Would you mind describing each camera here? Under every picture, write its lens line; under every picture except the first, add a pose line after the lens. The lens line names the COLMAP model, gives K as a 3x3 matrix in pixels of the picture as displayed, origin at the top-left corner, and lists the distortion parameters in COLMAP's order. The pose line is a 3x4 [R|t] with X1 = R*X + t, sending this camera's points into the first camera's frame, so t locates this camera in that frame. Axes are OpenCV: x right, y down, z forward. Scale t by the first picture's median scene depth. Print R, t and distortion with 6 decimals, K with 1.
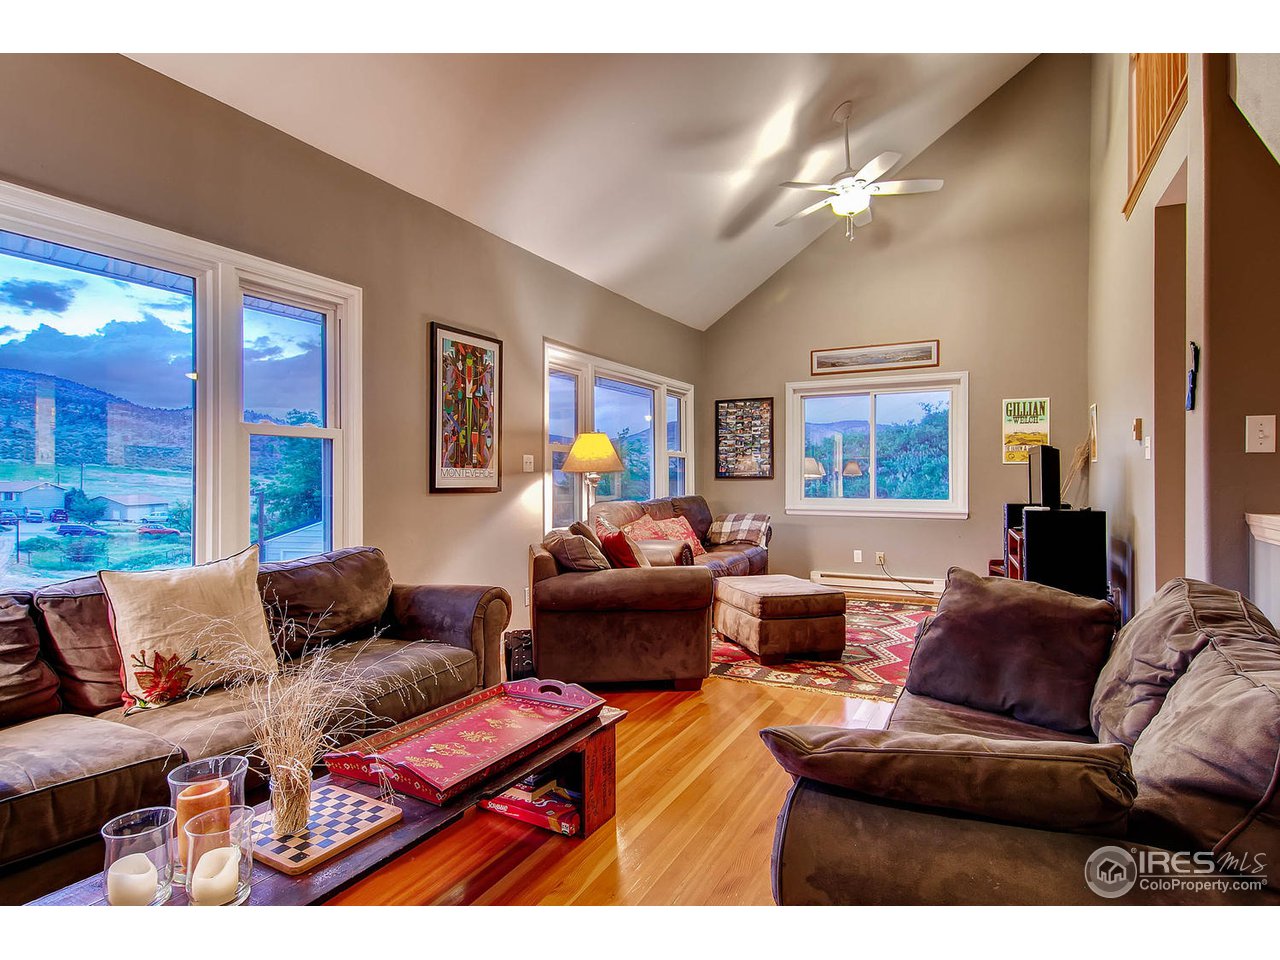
lens RADIAL K [[701.6, 0, 638.4], [0, 701.6, 469.4], [0, 0, 1]] dist [0.019381, -0.000435]
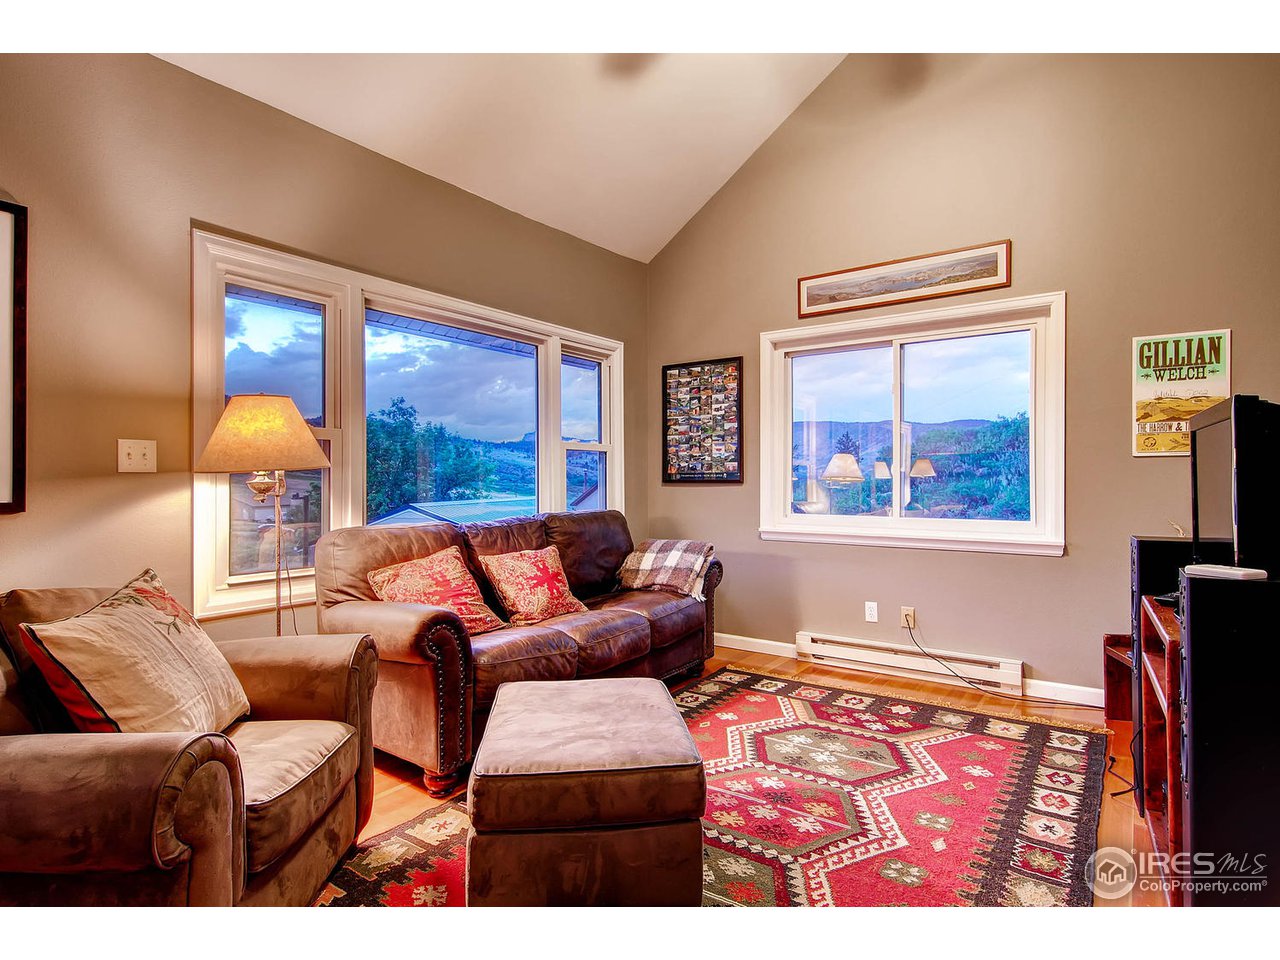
lens RADIAL K [[697.9, 0, 633.0], [0, 697.9, 476.0], [0, 0, 1]] dist [0.011993, -0.000514]
pose [[0.988707, -0.002658, -0.149838, 0.216724], [0.003356, 0.999985, 0.004409, 0.003718], [0.149824, -0.004862, 0.988701, 0.406741]]
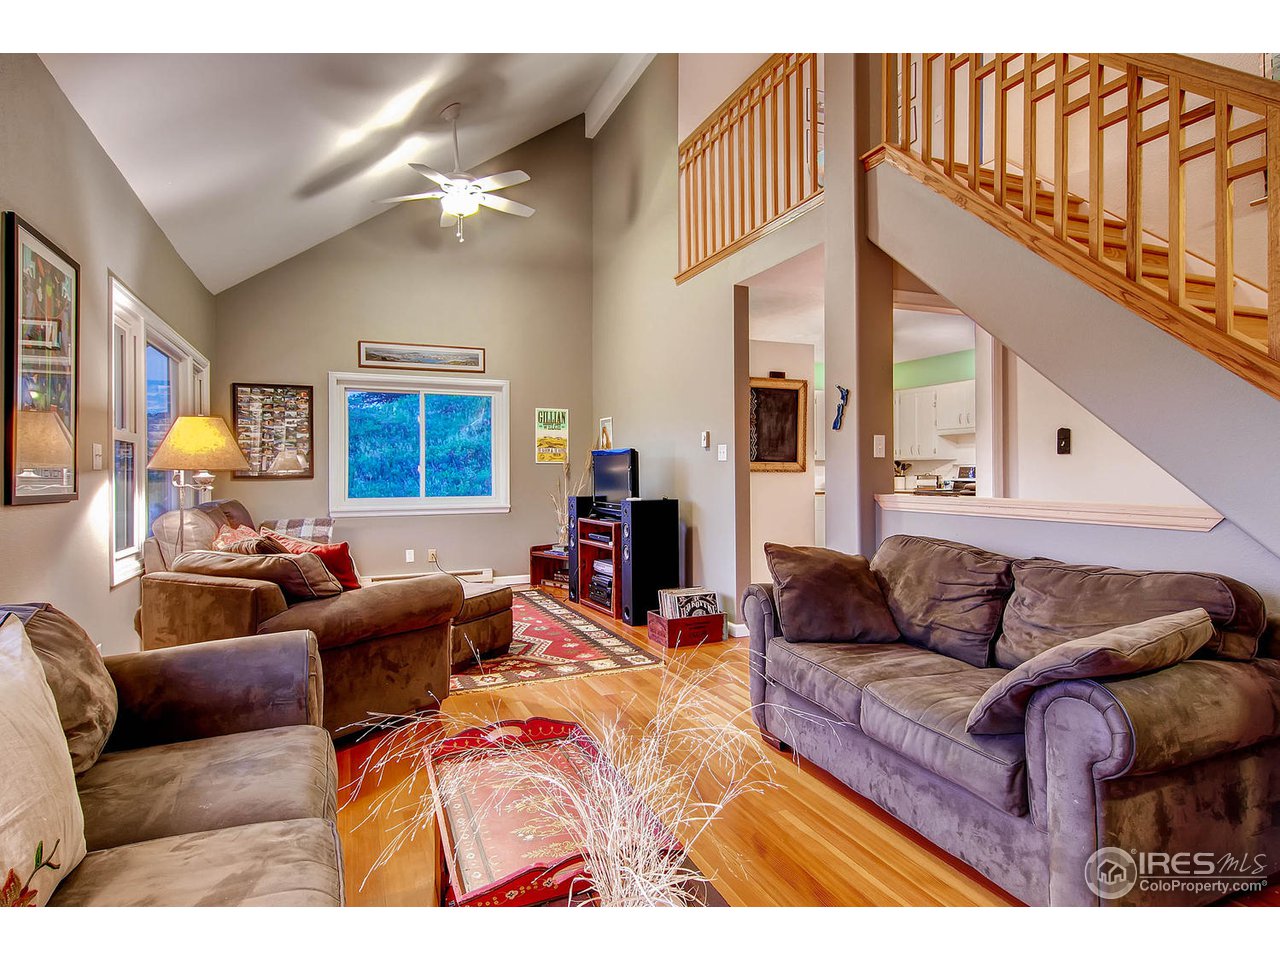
lens RADIAL K [[692.5, 0, 640.1], [0, 692.5, 463.9], [0, 0, 1]] dist [0.012726, 0.000236]
pose [[0.634263, 0.007771, 0.773078, -0.257382], [-0.002230, 0.999964, -0.008222, 0.001861], [-0.773114, 0.003491, 0.634257, 0.142119]]
